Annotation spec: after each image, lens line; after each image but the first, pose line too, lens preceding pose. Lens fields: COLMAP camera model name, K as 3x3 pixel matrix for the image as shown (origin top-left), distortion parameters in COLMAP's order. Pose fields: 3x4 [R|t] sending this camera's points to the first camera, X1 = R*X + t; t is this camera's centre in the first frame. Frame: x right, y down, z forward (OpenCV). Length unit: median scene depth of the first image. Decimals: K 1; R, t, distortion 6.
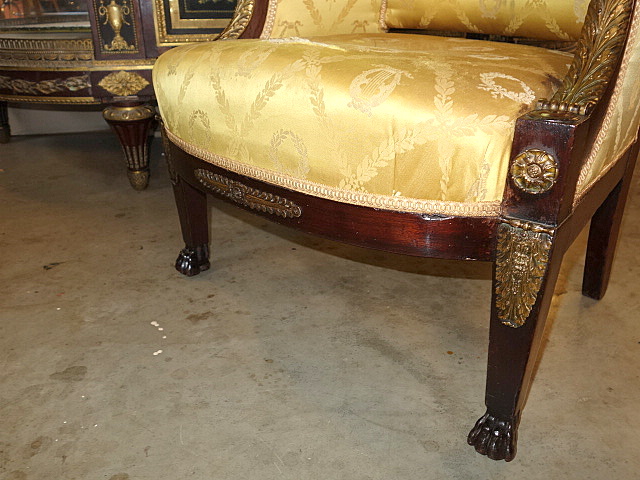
lens RADIAL K [[559.5, 0, 318.5], [0, 559.5, 237.3], [0, 0, 1]] dist [0.016297, -0.024911]
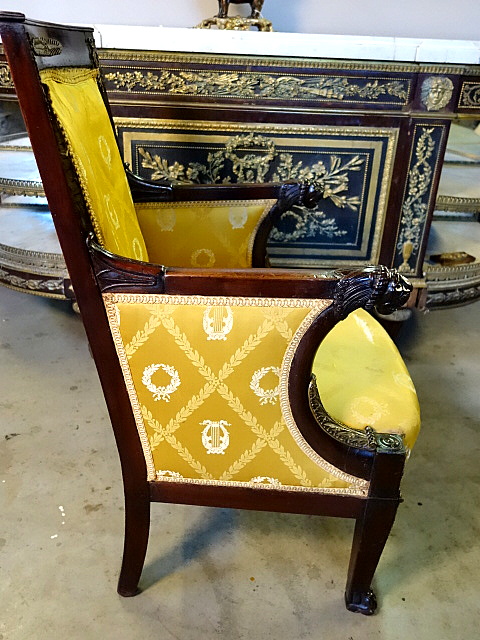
lens RADIAL K [[559.5, 0, 239.7], [0, 559.5, 320.2], [0, 0, 1]] dist [0.016297, -0.024911]
pose [[0.976429, 0.128630, -0.173324, 0.230925], [-0.124438, 0.991614, 0.034886, -0.294180], [0.176358, -0.012496, 0.984247, -0.212857]]
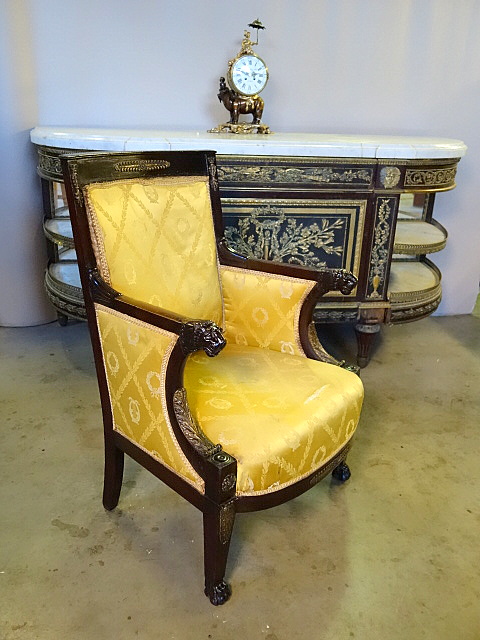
lens RADIAL K [[559.5, 0, 241.0], [0, 559.5, 322.1], [0, 0, 1]] dist [0.016297, -0.024911]
pose [[0.993949, 0.069026, -0.085451, 0.085936], [-0.074568, 0.995194, -0.063466, -0.174309], [0.080659, 0.069454, 0.994319, -0.738038]]
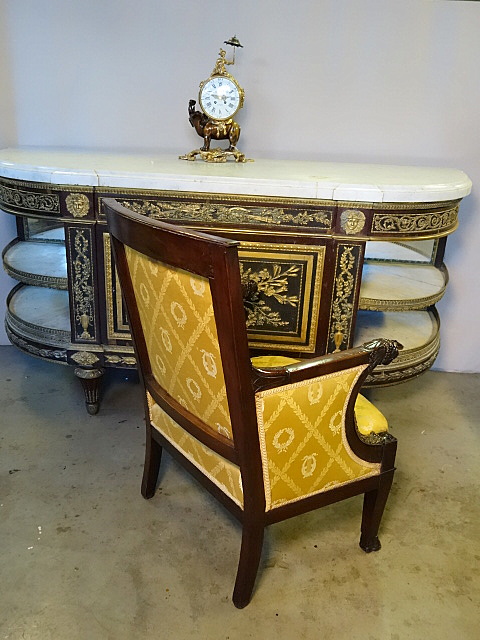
lens RADIAL K [[559.5, 0, 240.6], [0, 559.5, 322.8], [0, 0, 1]] dist [0.016297, -0.024911]
pose [[0.951015, 0.152824, -0.268730, 0.524851], [-0.169209, 0.984818, -0.038763, -0.396014], [0.258726, 0.082336, 0.962435, -0.486522]]
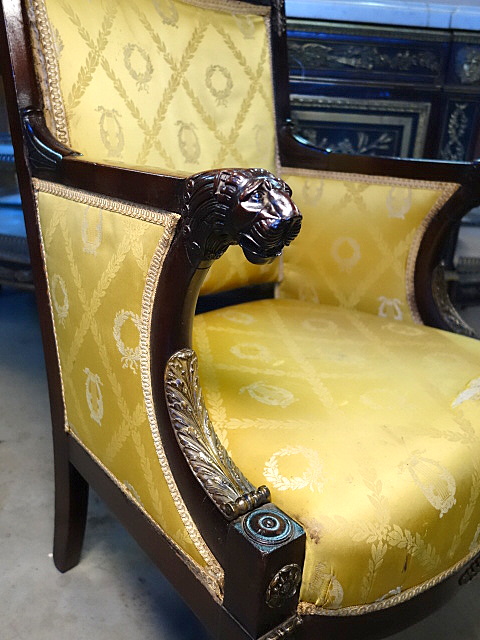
lens RADIAL K [[559.5, 0, 240.3], [0, 559.5, 322.0], [0, 0, 1]] dist [0.016297, -0.024911]
pose [[0.985004, 0.109258, -0.133530, 0.126776], [-0.118336, 0.991034, -0.062032, -0.156847], [0.125555, 0.076904, 0.989101, -0.085474]]
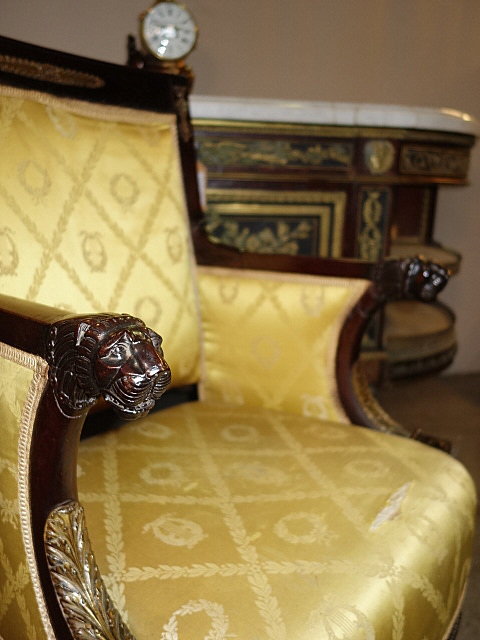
lens RADIAL K [[559.5, 0, 240.7], [0, 559.5, 319.7], [0, 0, 1]] dist [0.016297, -0.024911]
pose [[0.997490, 0.039565, -0.058727, 0.166956], [-0.050225, 0.979933, -0.192895, -0.212429], [0.049917, 0.195360, 0.979460, -0.059206]]
